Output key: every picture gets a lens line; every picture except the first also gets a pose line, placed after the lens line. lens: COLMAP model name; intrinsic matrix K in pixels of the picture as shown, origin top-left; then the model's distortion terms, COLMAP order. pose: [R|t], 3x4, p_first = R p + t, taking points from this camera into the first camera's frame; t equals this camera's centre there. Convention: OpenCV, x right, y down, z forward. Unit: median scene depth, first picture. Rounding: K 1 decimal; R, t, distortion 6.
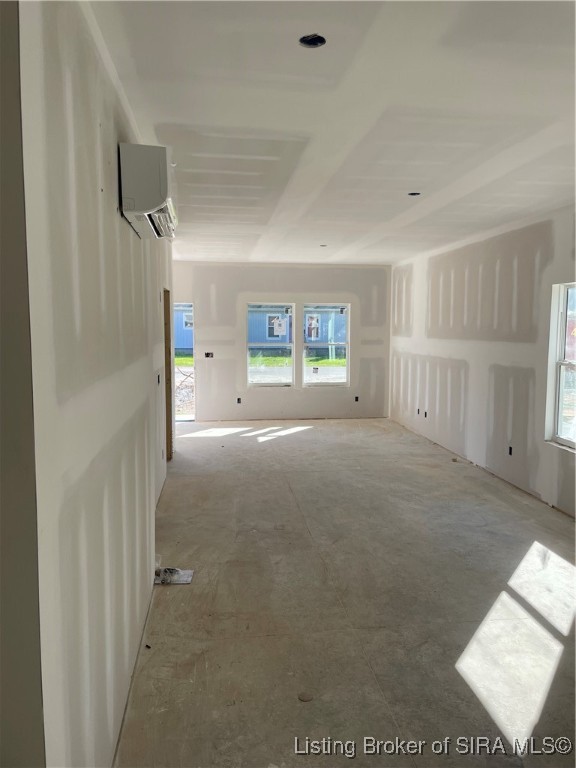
lens RADIAL K [[585.7, 0, 288.1], [0, 585.7, 383.1], [0, 0, 1]] dist [0.051854, -0.068261]
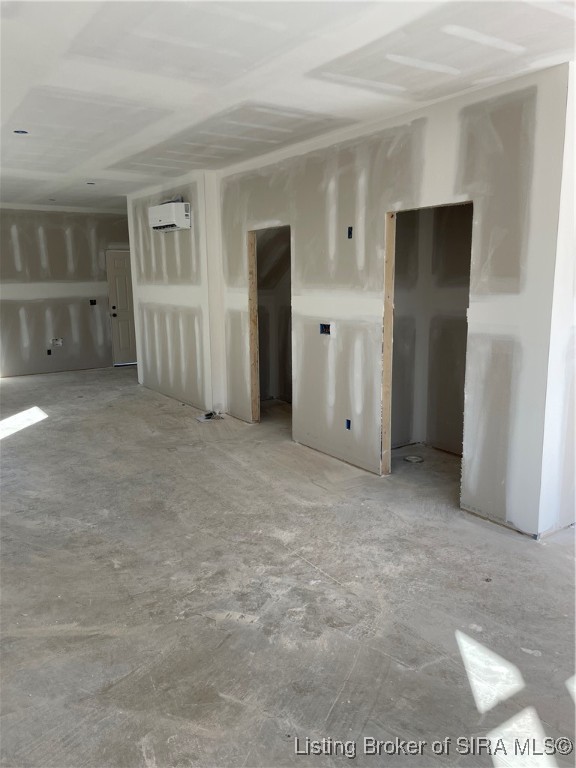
lens RADIAL K [[585.7, 0, 288.2], [0, 585.7, 384.5], [0, 0, 1]] dist [0.051854, -0.068261]
pose [[-0.890571, 0.093392, -0.445154, 0.279143], [-0.033337, 0.962659, 0.268656, -0.186854], [0.453621, 0.254097, -0.854203, 2.044071]]
